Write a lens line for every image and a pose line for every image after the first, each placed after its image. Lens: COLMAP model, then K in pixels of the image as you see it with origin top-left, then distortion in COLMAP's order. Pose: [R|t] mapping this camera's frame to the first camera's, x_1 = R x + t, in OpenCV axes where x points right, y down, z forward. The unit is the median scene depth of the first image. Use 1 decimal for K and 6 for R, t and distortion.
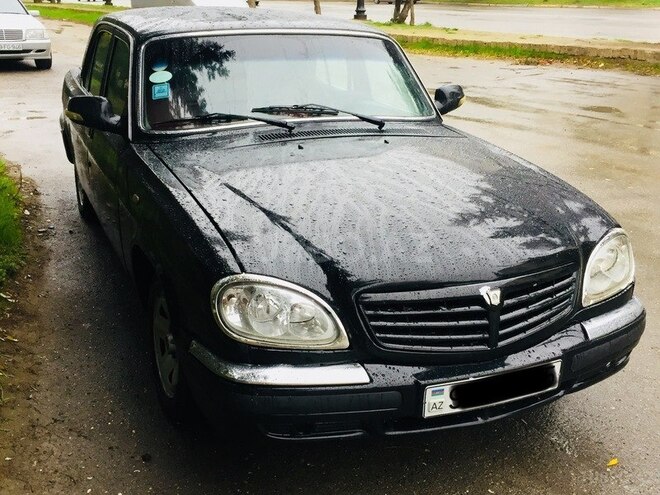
lens RADIAL K [[758.2, 0, 330.0], [0, 758.2, 247.5], [0, 0, 1]] dist [0.040058, 0.017992]
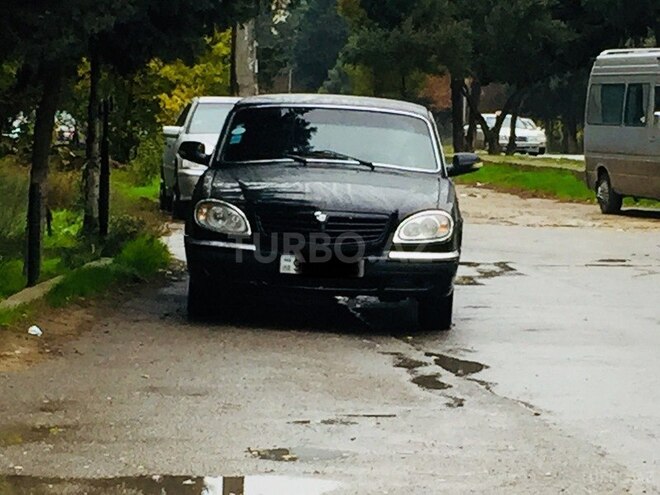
lens RADIAL K [[2836.6, 0, 330.0], [0, 2836.6, 247.5], [0, 0, 1]] dist [-1.782313, -0.924301]
pose [[0.909983, 0.042134, -0.412499, 2.291011], [-0.157192, 0.955620, -0.249160, 1.379644], [0.383694, 0.291572, 0.876222, -3.811021]]
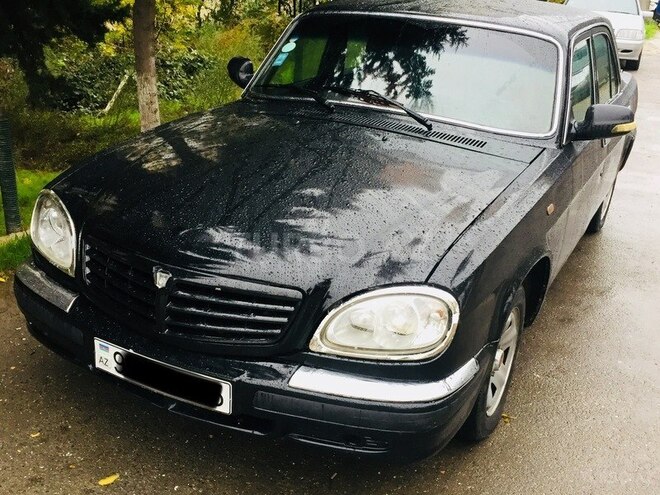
lens RADIAL K [[758.2, 0, 330.0], [0, 758.2, 247.5], [0, 0, 1]] dist [0.040058, 0.017992]
pose [[0.634011, 0.291381, -0.716328, 0.702898], [-0.295524, 0.947285, 0.123763, -0.105960], [0.714629, 0.133225, 0.686700, 0.334695]]
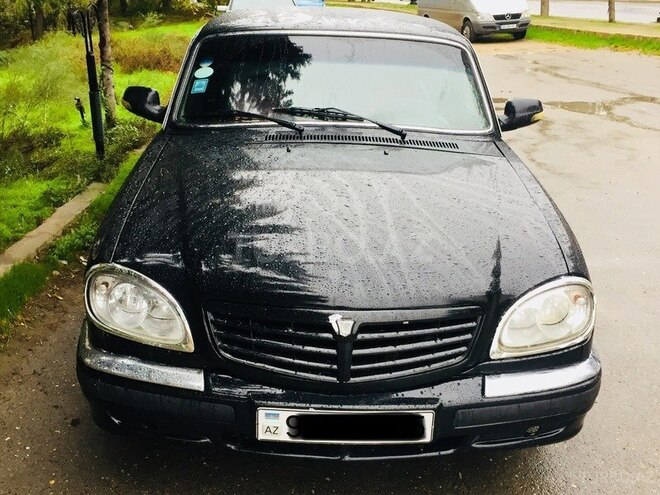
lens RADIAL K [[758.2, 0, 330.0], [0, 758.2, 247.5], [0, 0, 1]] dist [0.040058, 0.017992]
pose [[0.924772, 0.135235, -0.355680, 0.353139], [-0.135007, 0.990514, 0.025589, -0.035899], [0.355767, 0.024355, 0.934257, 0.088557]]
